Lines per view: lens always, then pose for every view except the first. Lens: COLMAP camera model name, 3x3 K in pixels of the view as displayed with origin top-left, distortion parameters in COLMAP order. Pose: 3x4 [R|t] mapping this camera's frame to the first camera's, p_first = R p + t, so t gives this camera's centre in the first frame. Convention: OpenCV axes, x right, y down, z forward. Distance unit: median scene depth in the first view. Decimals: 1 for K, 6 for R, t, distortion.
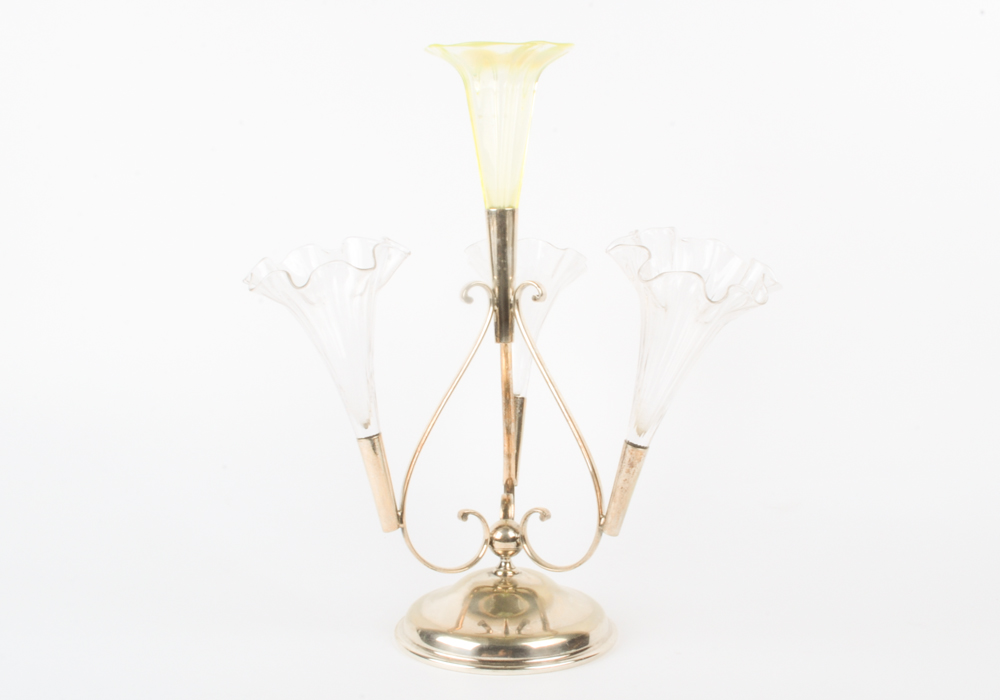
lens RADIAL K [[1340.9, 0, 505.2], [0, 1340.9, 344.3], [0, 0, 1]] dist [-0.036700, 0.000000]
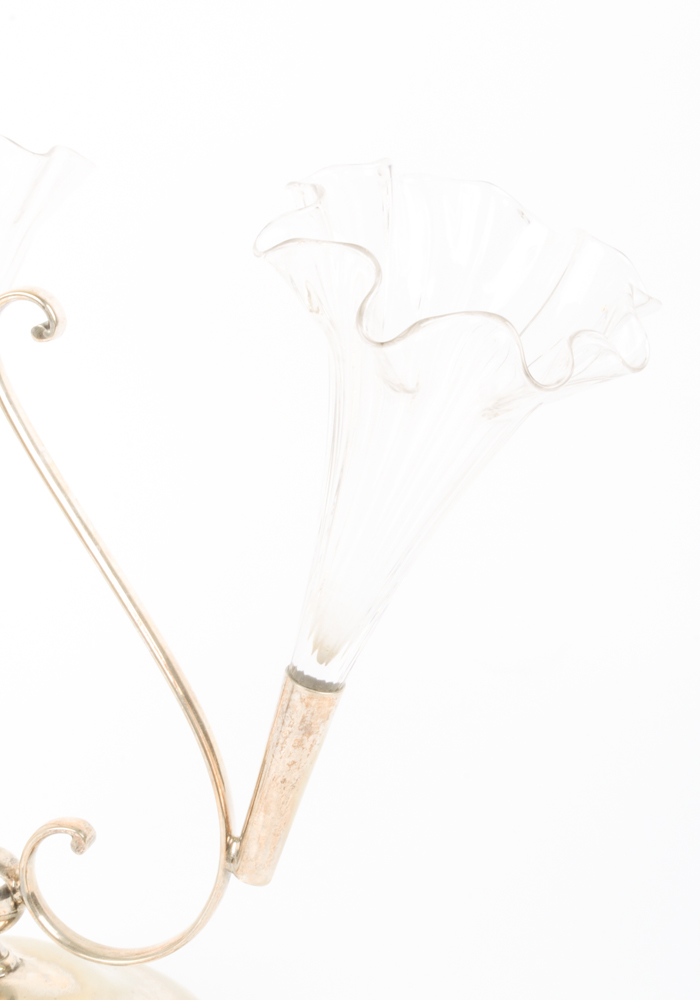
lens RADIAL K [[2813.3, 0, 349.4], [0, 2813.3, 501.0], [0, 0, 1]] dist [0.052949, 0.000000]
pose [[0.966922, -0.079536, 0.242355, -0.094831], [0.039990, 0.985662, 0.163926, -0.117210], [-0.251918, -0.148811, 0.956239, 0.153917]]
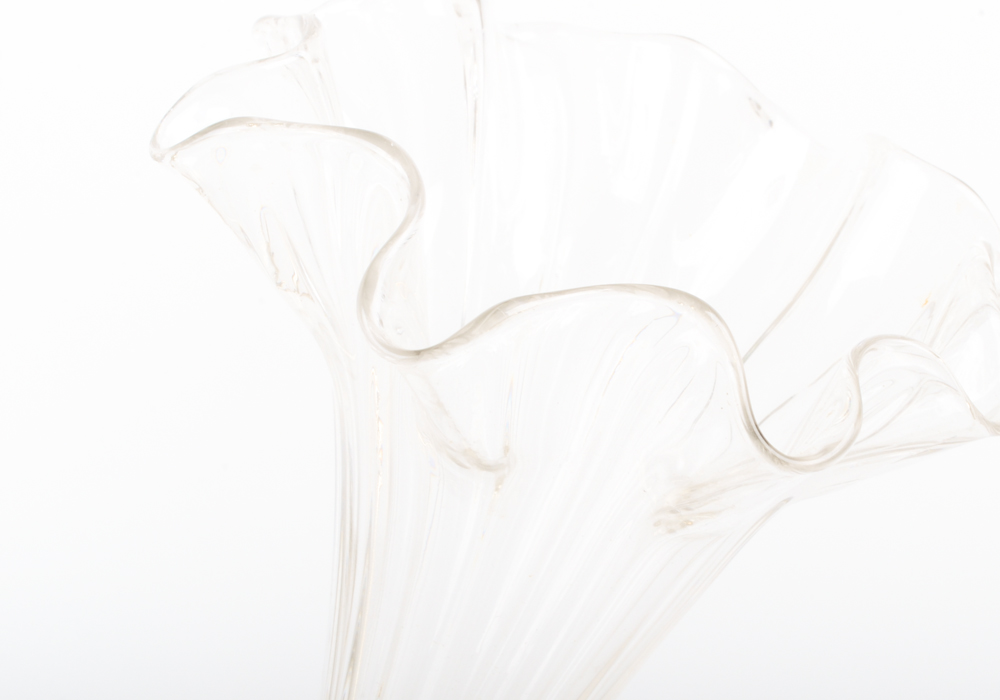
lens RADIAL K [[3255.4, 0, 503.5], [0, 3255.4, 351.5], [0, 0, 1]] dist [0.068524, 0.000000]
pose [[0.974666, -0.042665, 0.219557, 0.020338], [0.024293, 0.996024, 0.085708, -0.069768], [-0.222341, -0.078203, 0.971828, 0.491828]]
